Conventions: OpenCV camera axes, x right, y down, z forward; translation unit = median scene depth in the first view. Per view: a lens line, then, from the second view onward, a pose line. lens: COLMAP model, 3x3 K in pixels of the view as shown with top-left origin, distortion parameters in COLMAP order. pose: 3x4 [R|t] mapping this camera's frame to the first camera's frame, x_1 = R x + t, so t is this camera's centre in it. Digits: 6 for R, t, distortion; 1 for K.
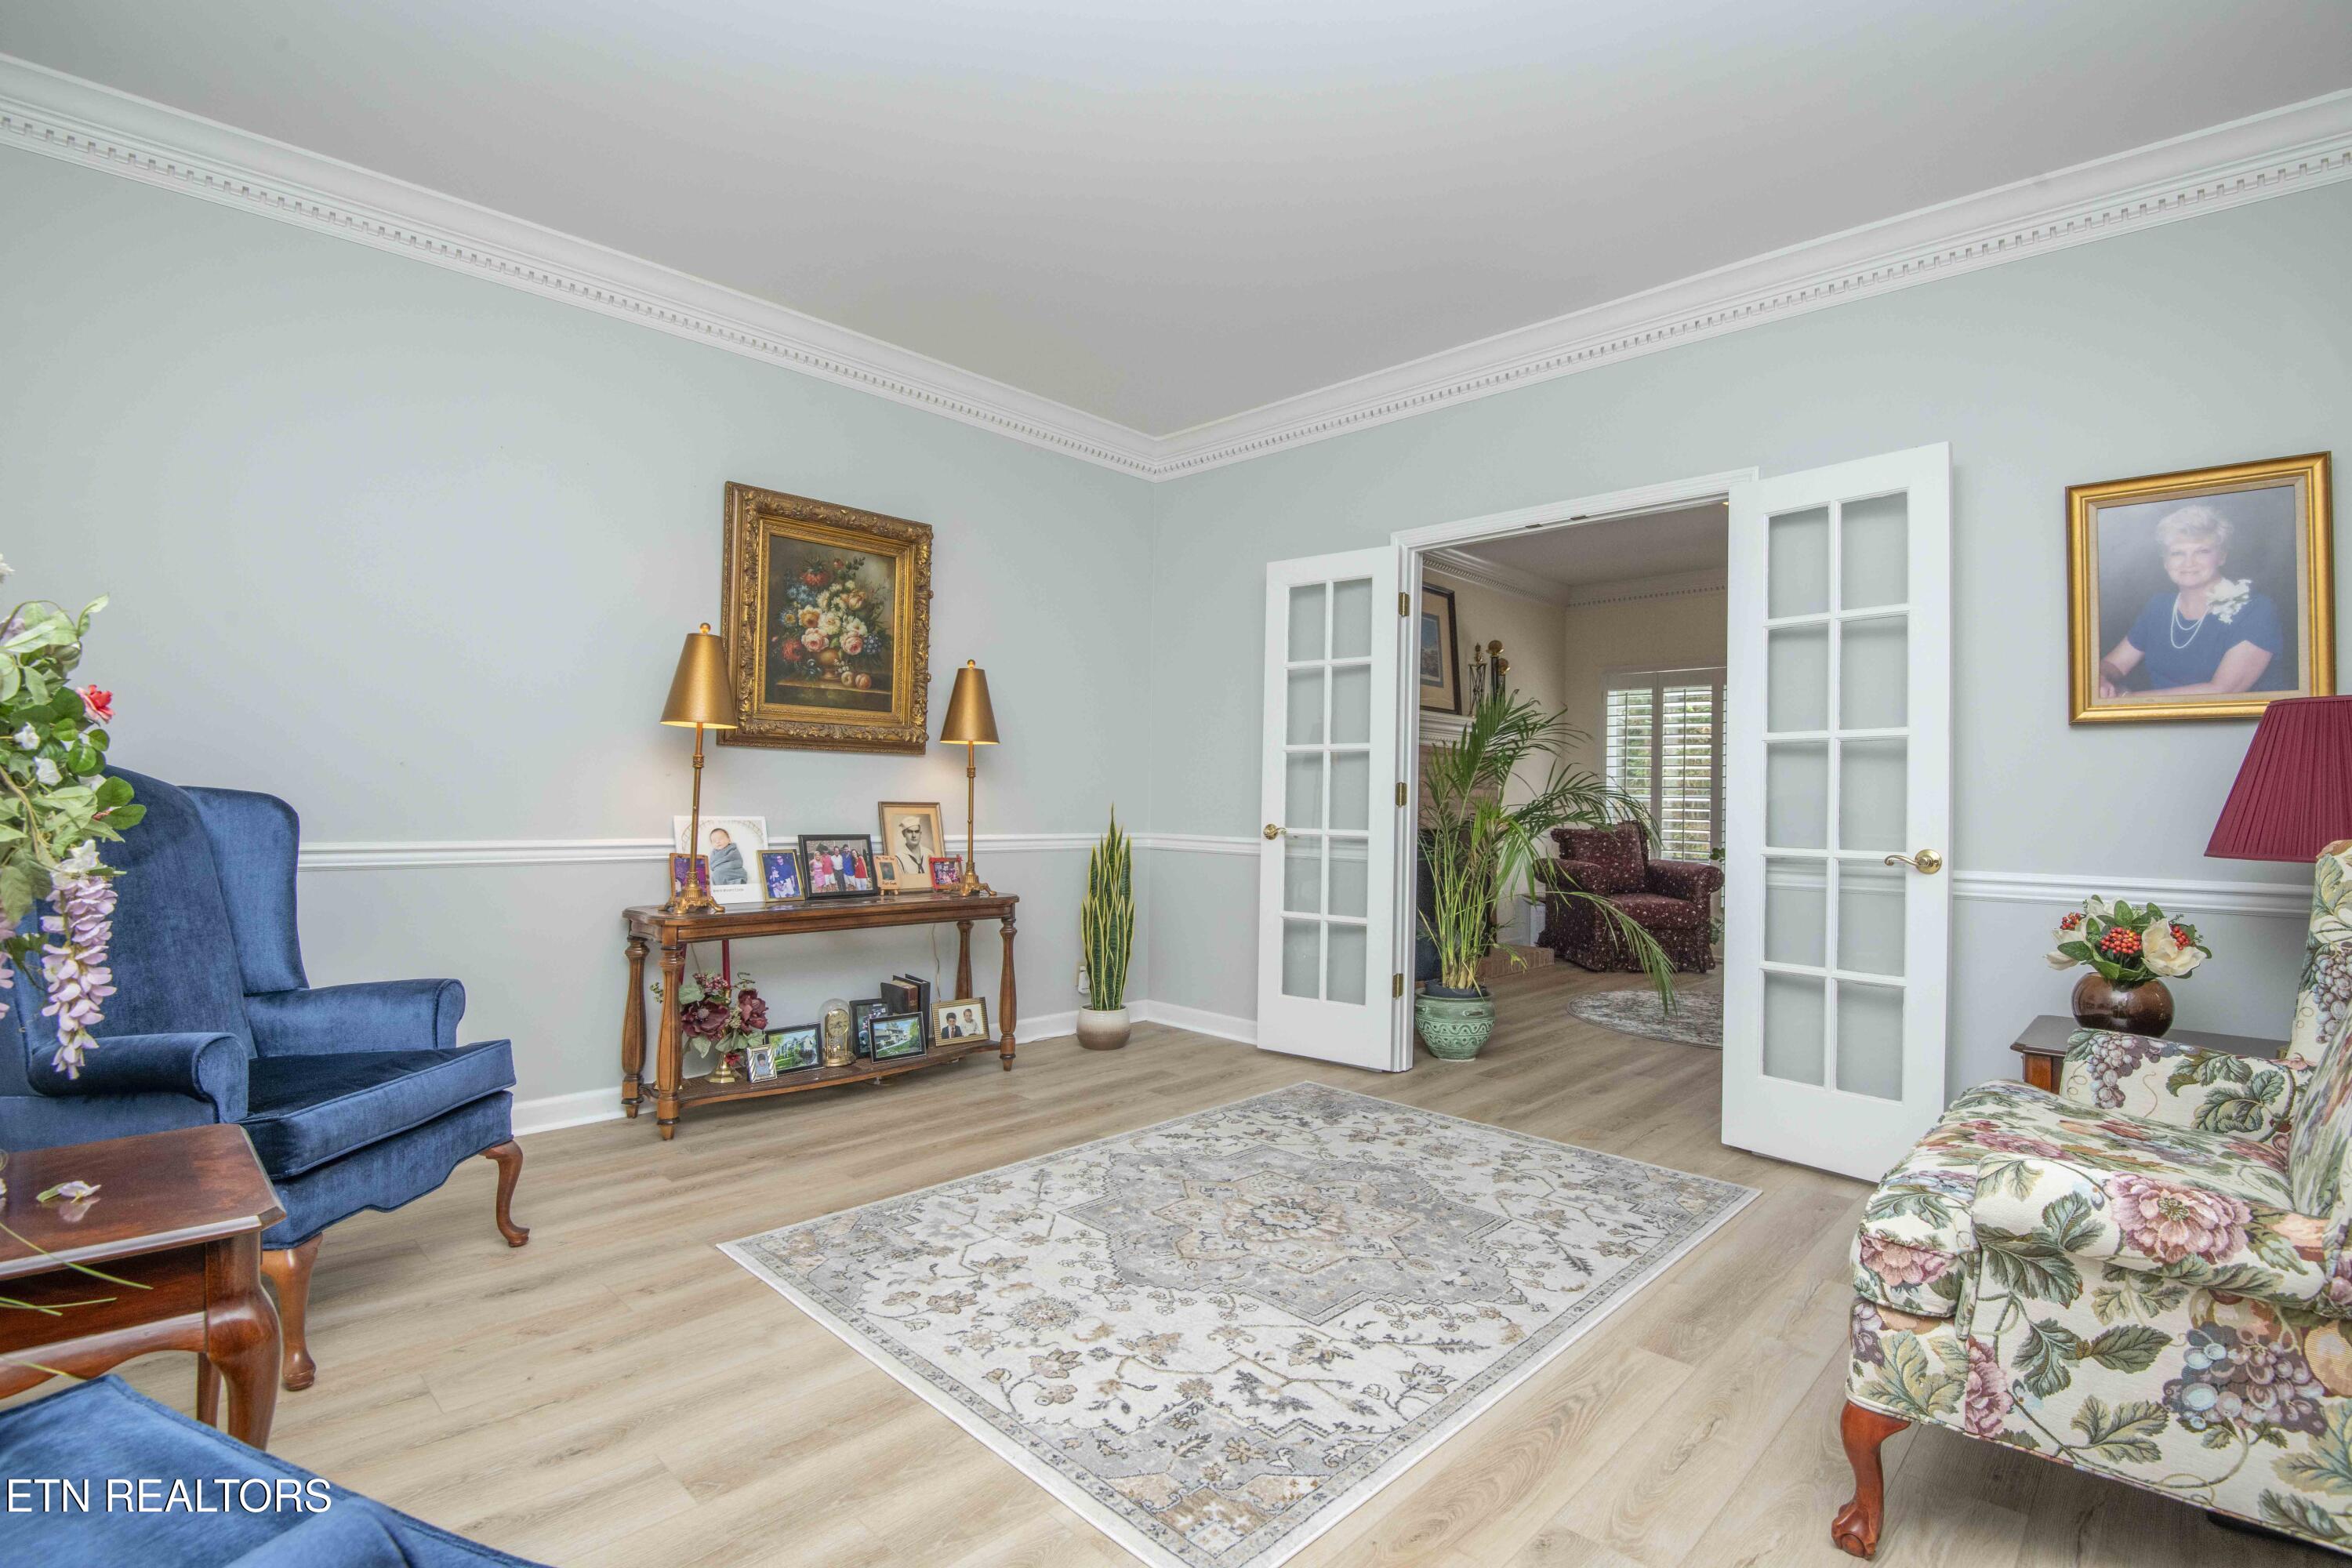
lens RADIAL K [[1087.2, 0, 1191.0], [0, 1087.2, 781.2], [0, 0, 1]] dist [-0.025846, -0.005689]
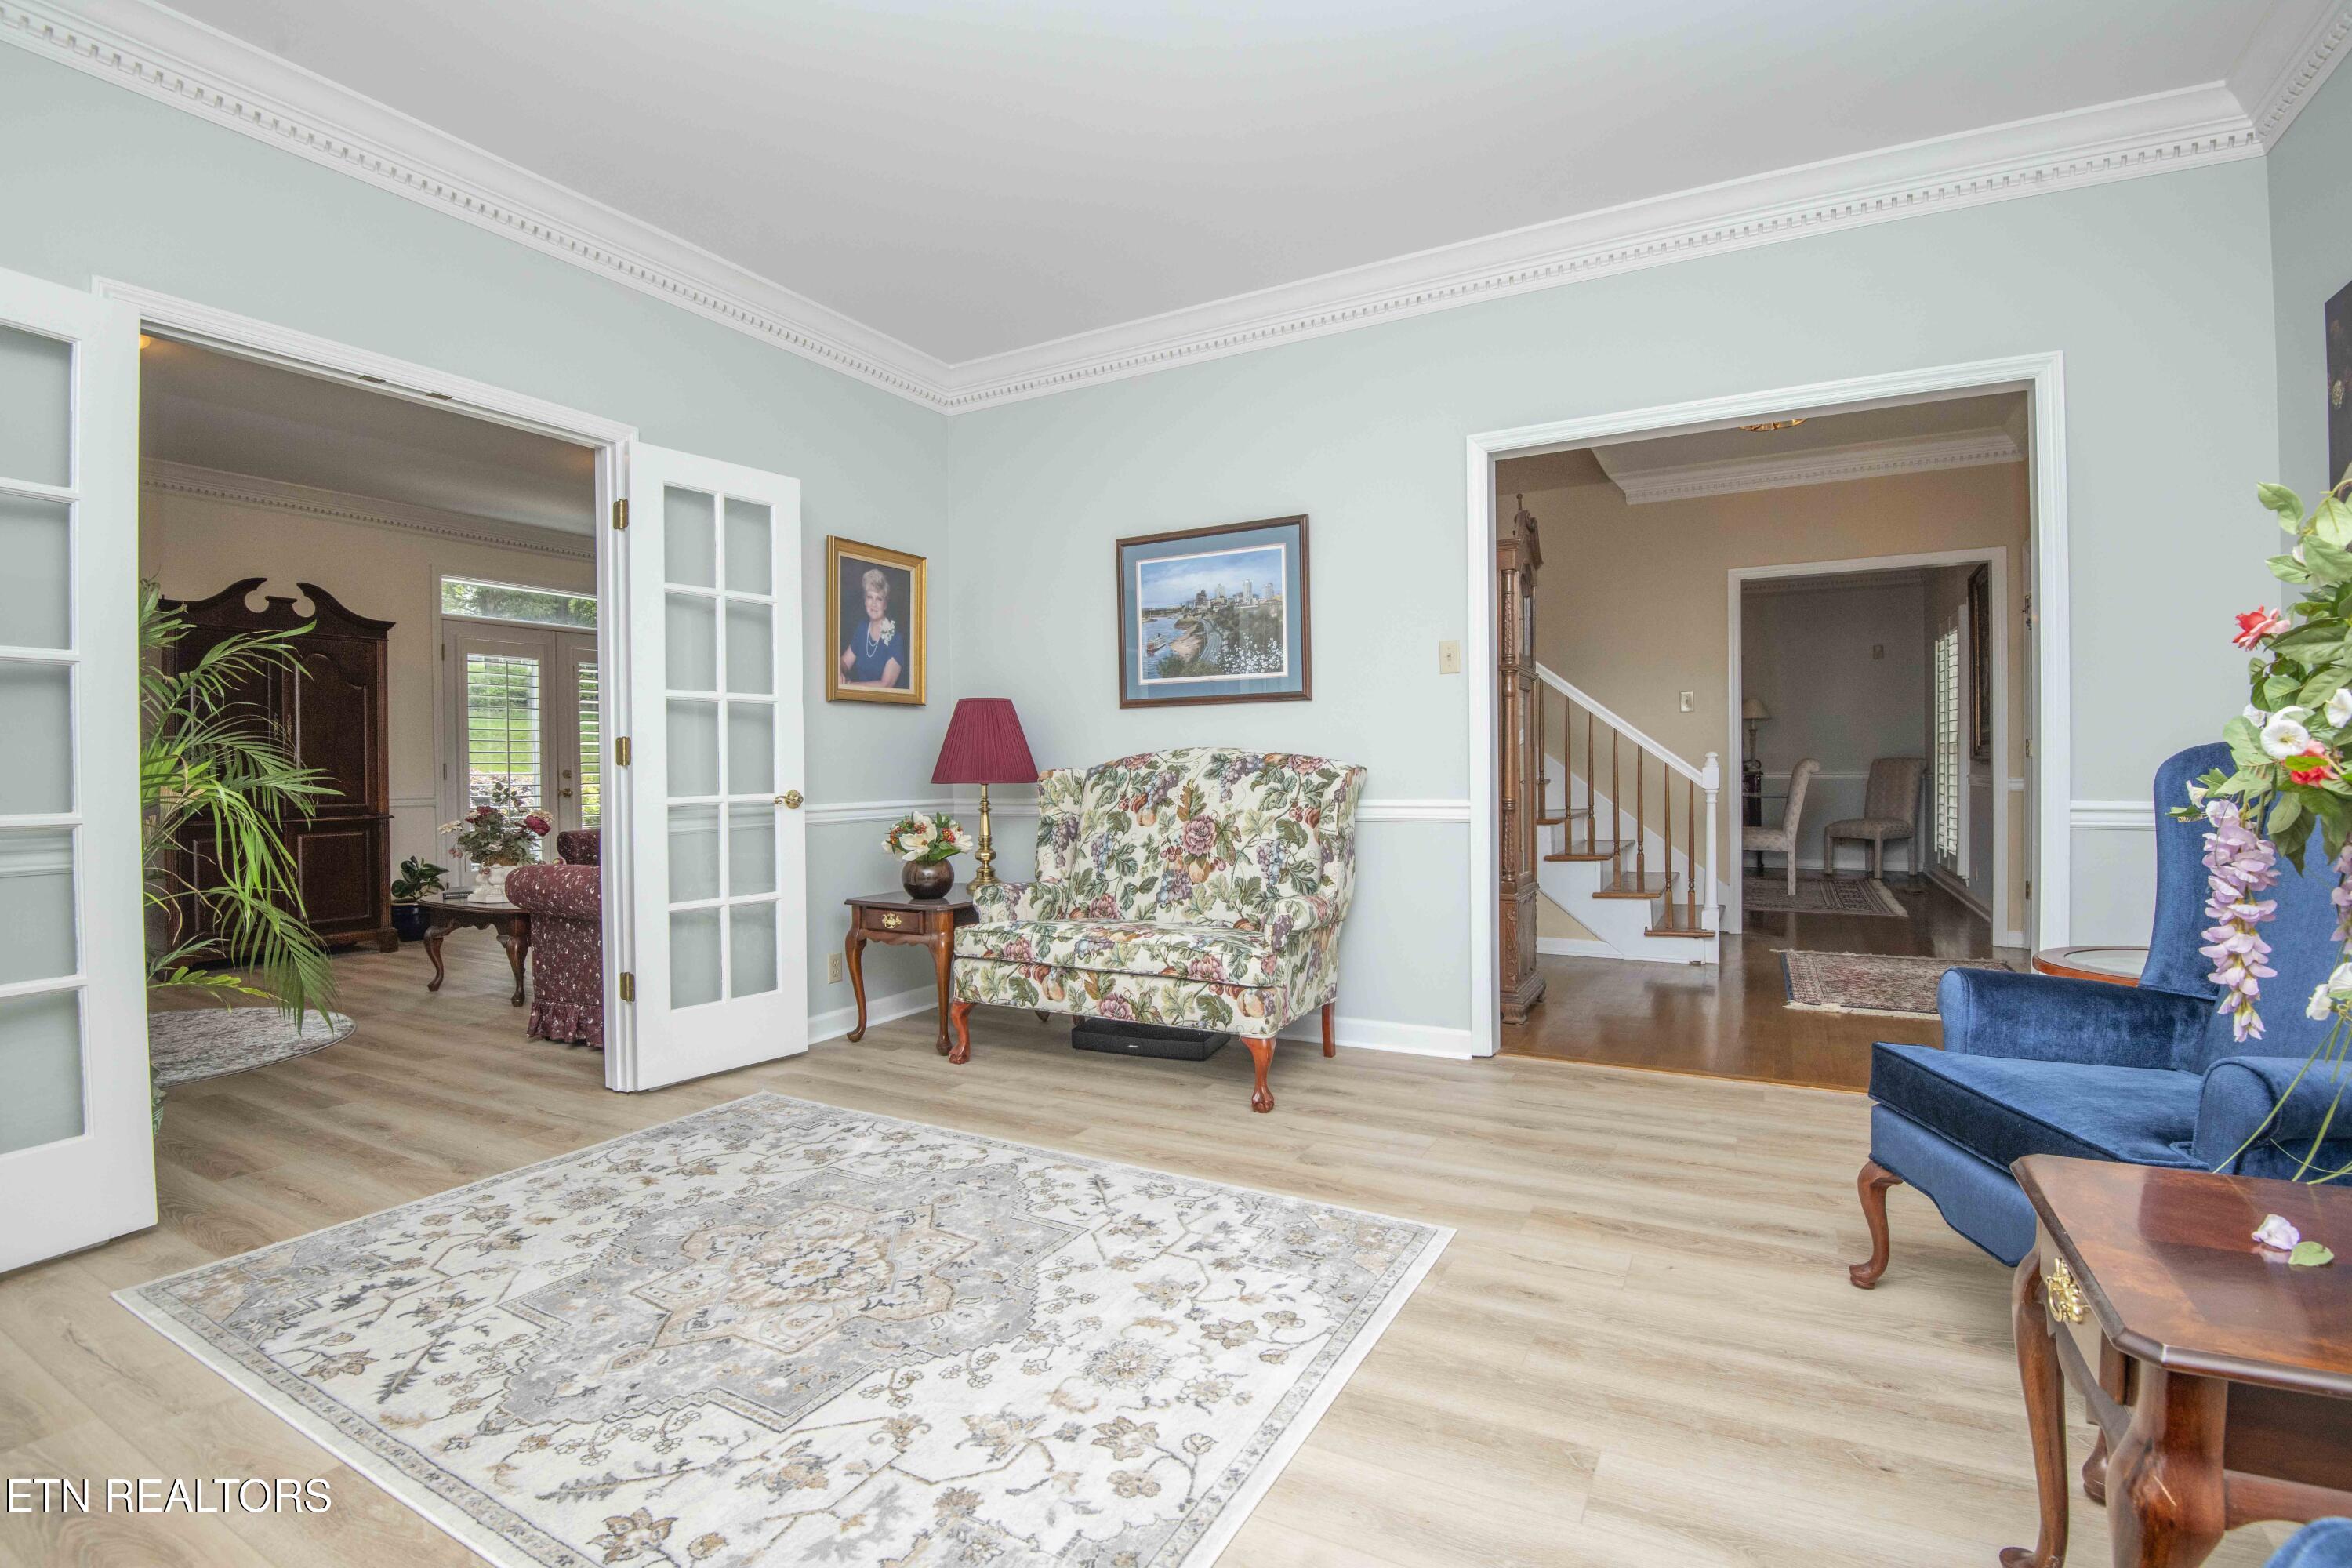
lens RADIAL K [[1087.2, 0, 1183.3], [0, 1087.2, 776.2], [0, 0, 1]] dist [-0.025846, -0.005689]
pose [[-0.262464, -0.019413, 0.964747, -0.695315], [-0.008554, 0.999805, 0.017791, 0.018944], [-0.964904, -0.003583, -0.262579, 0.872275]]
